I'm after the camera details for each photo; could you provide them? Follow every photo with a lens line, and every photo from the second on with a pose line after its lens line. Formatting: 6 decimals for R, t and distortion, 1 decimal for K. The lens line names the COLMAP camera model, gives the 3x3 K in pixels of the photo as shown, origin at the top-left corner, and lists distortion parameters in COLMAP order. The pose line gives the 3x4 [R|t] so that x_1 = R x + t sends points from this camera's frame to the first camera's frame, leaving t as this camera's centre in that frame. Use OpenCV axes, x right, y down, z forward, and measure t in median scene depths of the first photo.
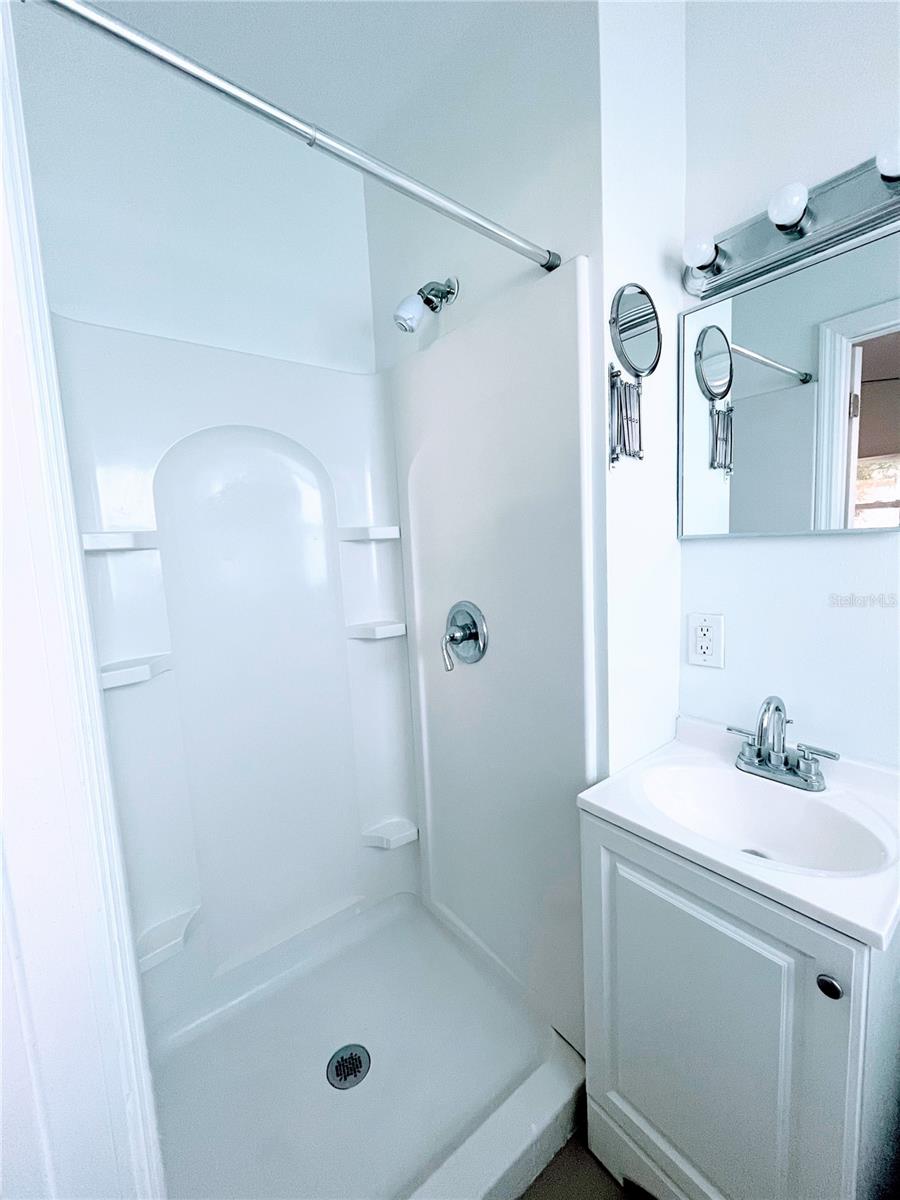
lens RADIAL K [[483.5, 0, 450.0], [0, 483.5, 600.0], [0, 0, 1]] dist [0.000457, 0.000055]
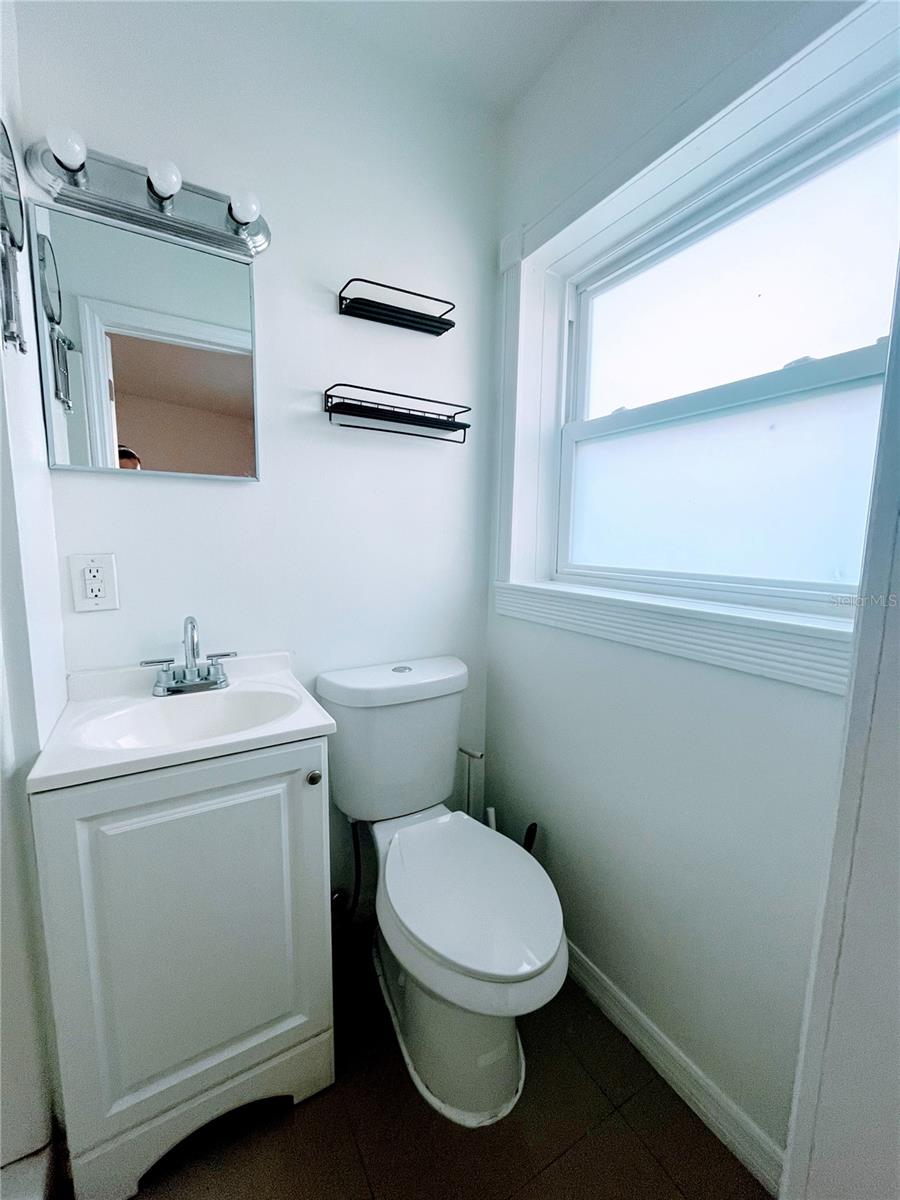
lens RADIAL K [[483.5, 0, 450.0], [0, 483.5, 600.0], [0, 0, 1]] dist [0.000457, 0.000055]
pose [[0.132083, -0.077225, 0.988226, -0.342842], [0.087823, 0.993952, 0.065935, 0.128299], [-0.987340, 0.078081, 0.138066, 0.217614]]
